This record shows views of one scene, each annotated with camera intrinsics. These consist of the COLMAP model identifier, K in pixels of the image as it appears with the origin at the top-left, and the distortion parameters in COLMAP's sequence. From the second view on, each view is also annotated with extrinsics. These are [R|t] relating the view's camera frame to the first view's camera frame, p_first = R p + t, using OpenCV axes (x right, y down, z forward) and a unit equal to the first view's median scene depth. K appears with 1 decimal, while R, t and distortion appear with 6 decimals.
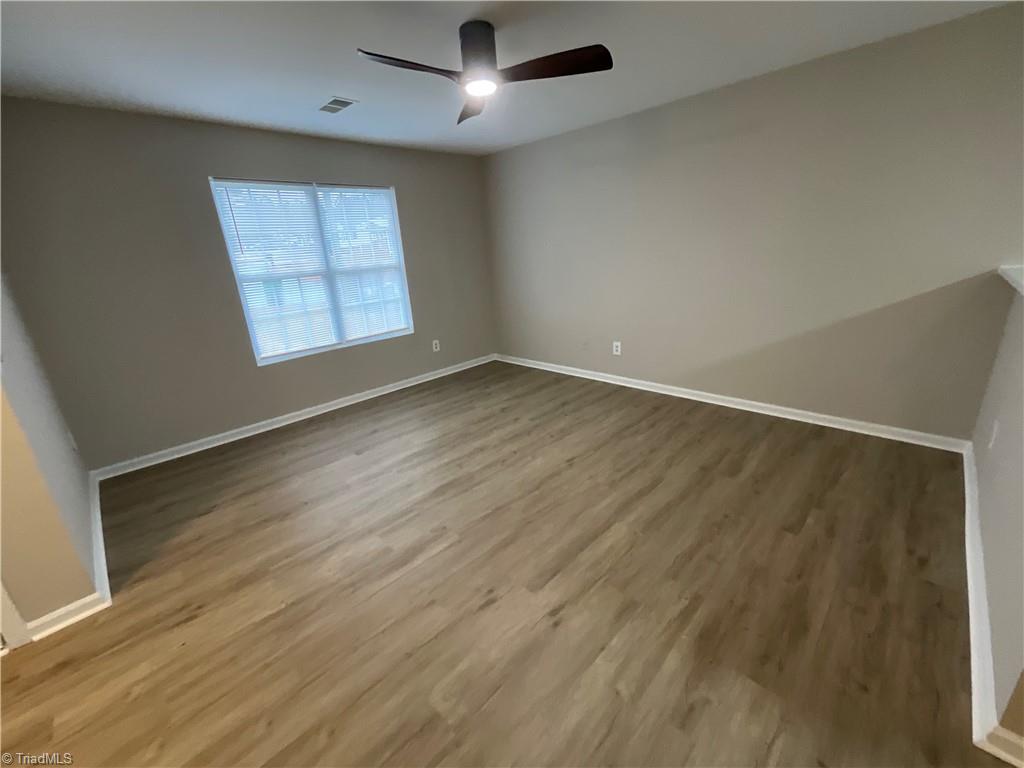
lens RADIAL K [[416.1, 0, 514.3], [0, 416.1, 385.1], [0, 0, 1]] dist [-0.003166, 0.000108]
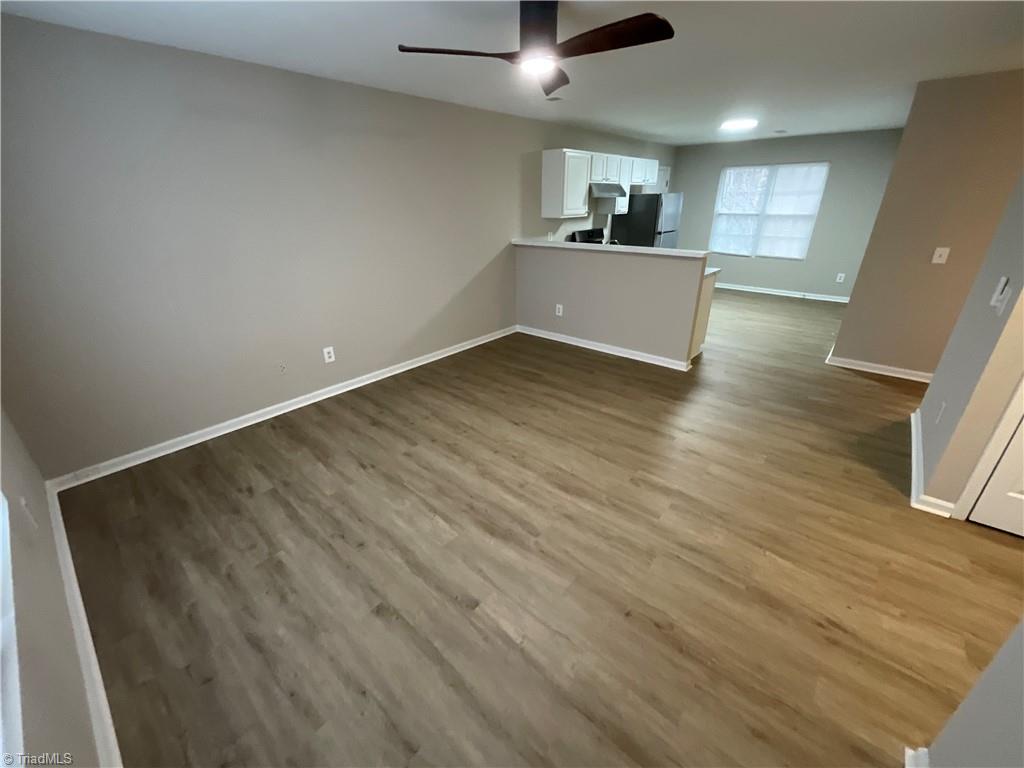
lens RADIAL K [[416.1, 0, 514.3], [0, 416.1, 385.1], [0, 0, 1]] dist [-0.003166, 0.000108]
pose [[-0.064476, -0.351766, 0.933865, -0.894800], [0.322716, 0.878177, 0.353071, -0.316556], [-0.944297, 0.324138, 0.056899, 0.910846]]
